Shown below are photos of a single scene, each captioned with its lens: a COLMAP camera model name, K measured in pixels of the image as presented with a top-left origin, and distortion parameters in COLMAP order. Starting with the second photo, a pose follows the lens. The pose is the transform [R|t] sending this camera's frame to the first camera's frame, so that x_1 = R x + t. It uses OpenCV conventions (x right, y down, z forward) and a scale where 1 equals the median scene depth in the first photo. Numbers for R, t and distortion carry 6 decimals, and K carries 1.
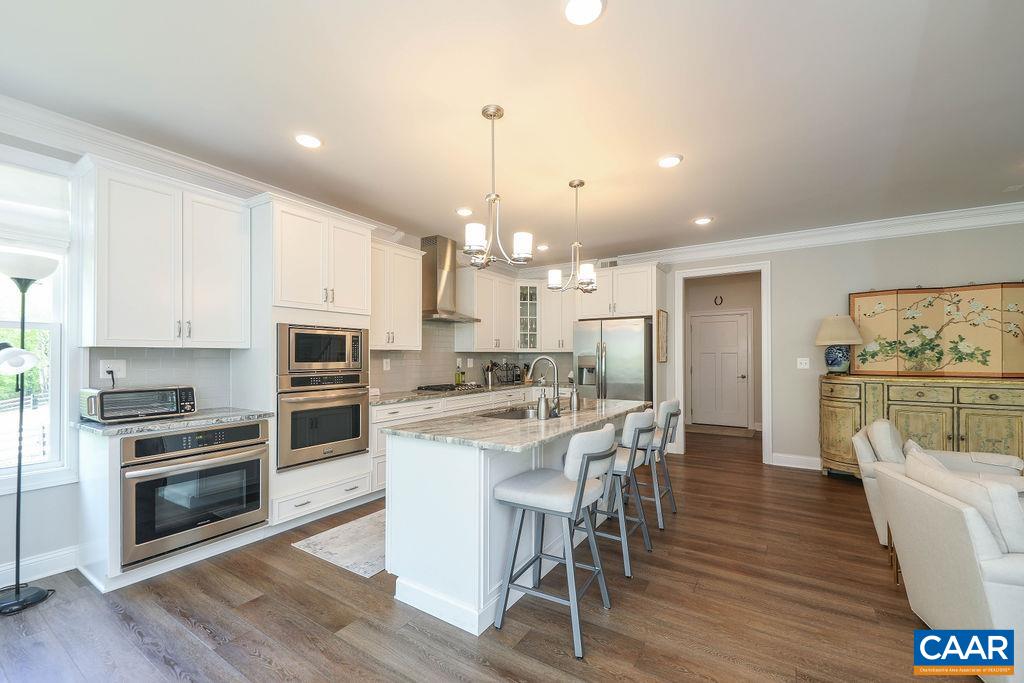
lens RADIAL K [[409.9, 0, 545.1], [0, 409.9, 354.9], [0, 0, 1]] dist [-0.000033, -0.001904]
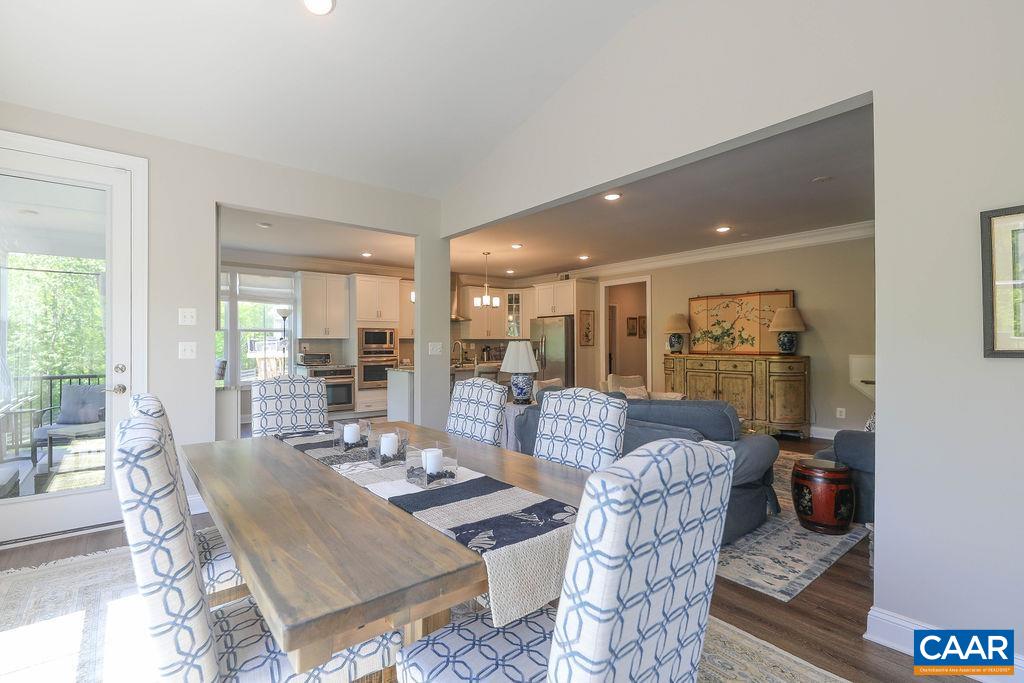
lens RADIAL K [[508.0, 0, 505.6], [0, 508.0, 341.5], [0, 0, 1]] dist [-0.000312, -0.000007]
pose [[0.931430, -0.003088, -0.363907, 0.871953], [0.003526, 0.999994, 0.000538, 0.002162], [0.363903, -0.001784, 0.931435, -1.028803]]
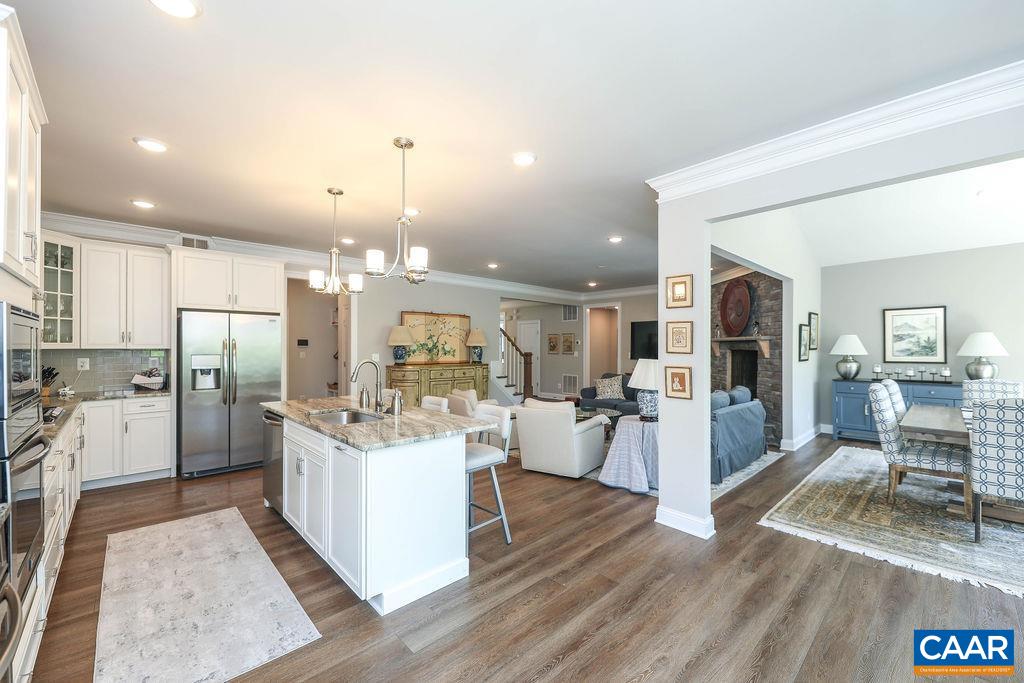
lens RADIAL K [[409.9, 0, 495.5], [0, 409.9, 348.5], [0, 0, 1]] dist [-0.000033, -0.001904]
pose [[0.283318, -0.001540, 0.959025, -0.669451], [-0.010184, 0.999937, 0.004614, -0.024737], [-0.958972, -0.011074, 0.283284, 0.261611]]
